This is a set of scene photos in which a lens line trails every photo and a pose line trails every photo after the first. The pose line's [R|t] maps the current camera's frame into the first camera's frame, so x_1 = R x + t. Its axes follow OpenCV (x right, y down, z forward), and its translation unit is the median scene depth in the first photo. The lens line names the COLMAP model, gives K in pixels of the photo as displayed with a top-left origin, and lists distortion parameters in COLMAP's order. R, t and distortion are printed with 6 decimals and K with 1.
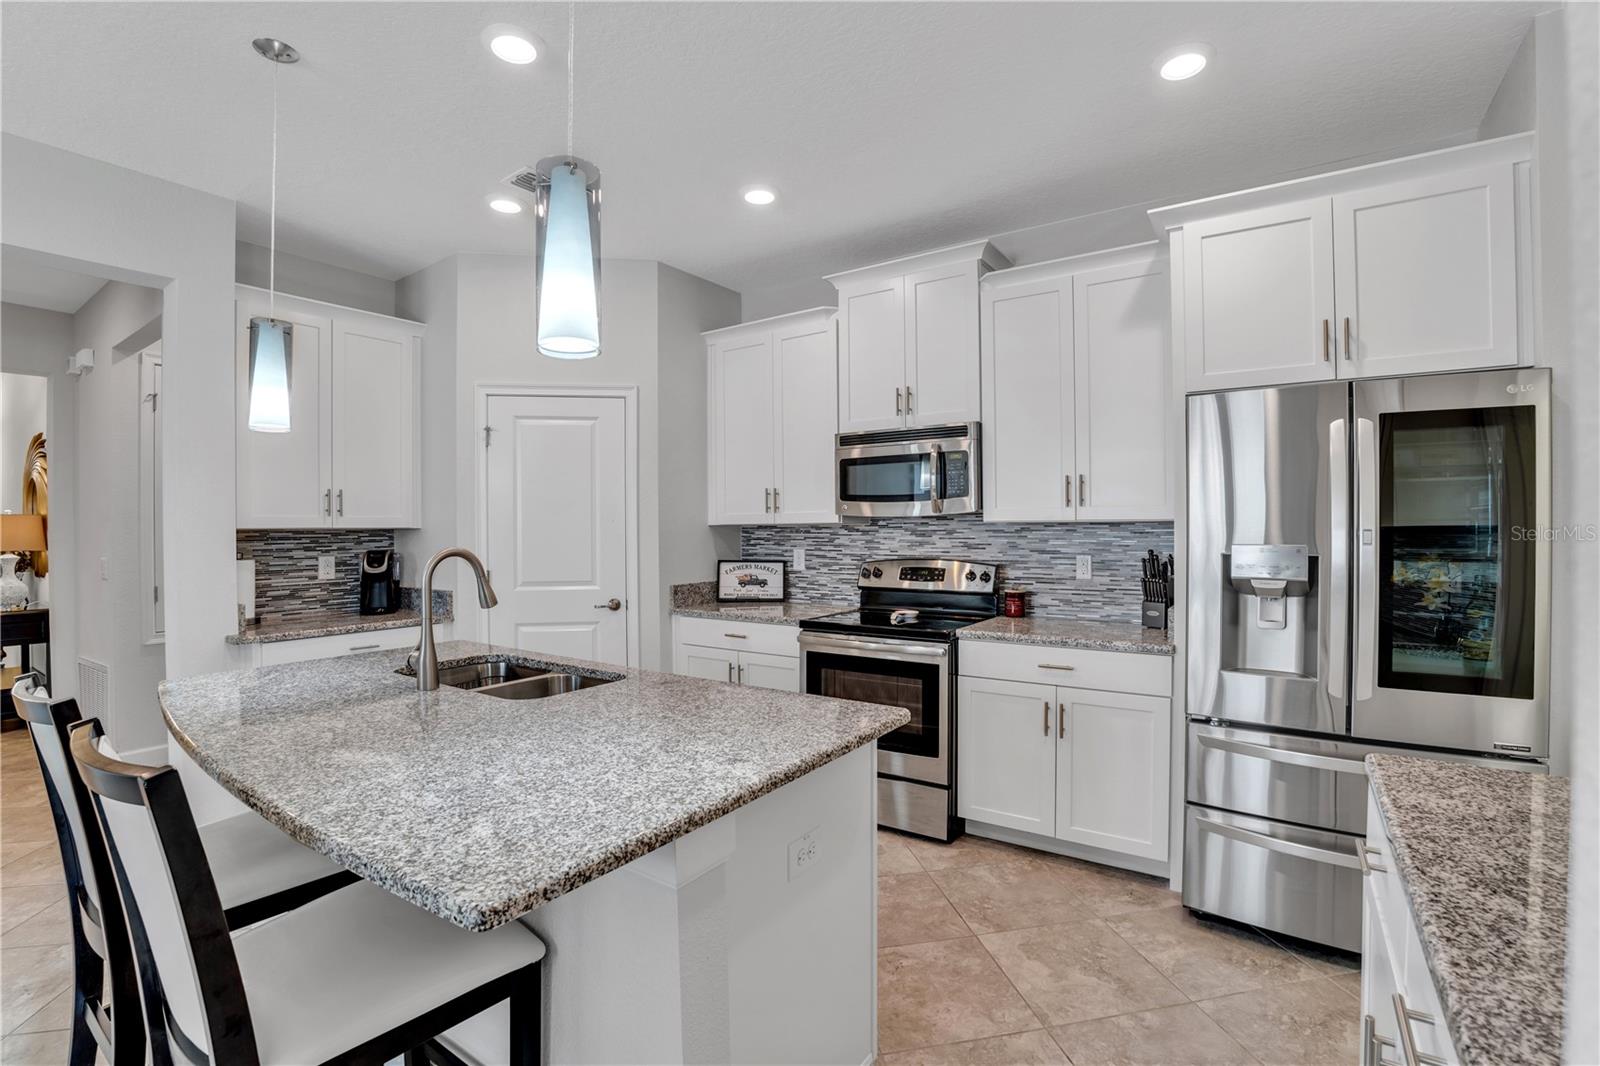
lens RADIAL K [[738.4, 0, 799.4], [0, 738.4, 506.3], [0, 0, 1]] dist [-0.002001, 0.000063]
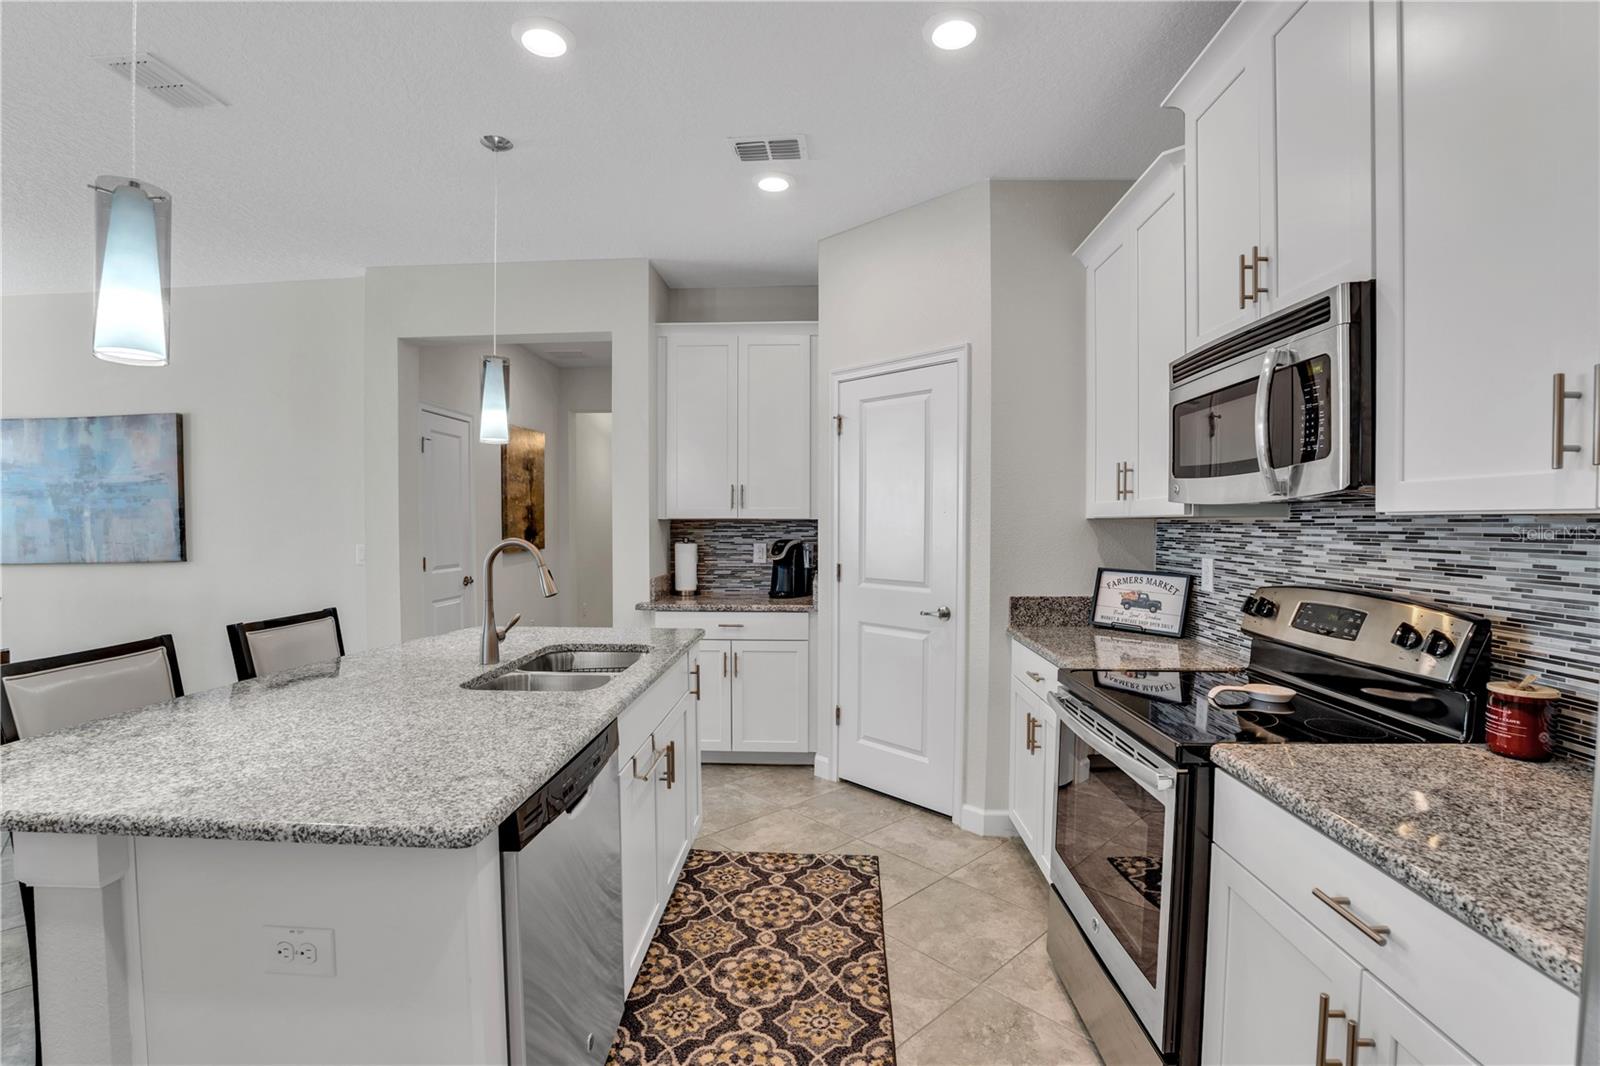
lens RADIAL K [[747.6, 0, 800.0], [0, 747.6, 533.0], [0, 0, 1]] dist [-0.001411, 0.000194]
pose [[0.546140, 0.022537, -0.837391, 0.373457], [0.018058, 0.999089, 0.038666, 0.007656], [0.837499, -0.036238, 0.545235, 0.415904]]
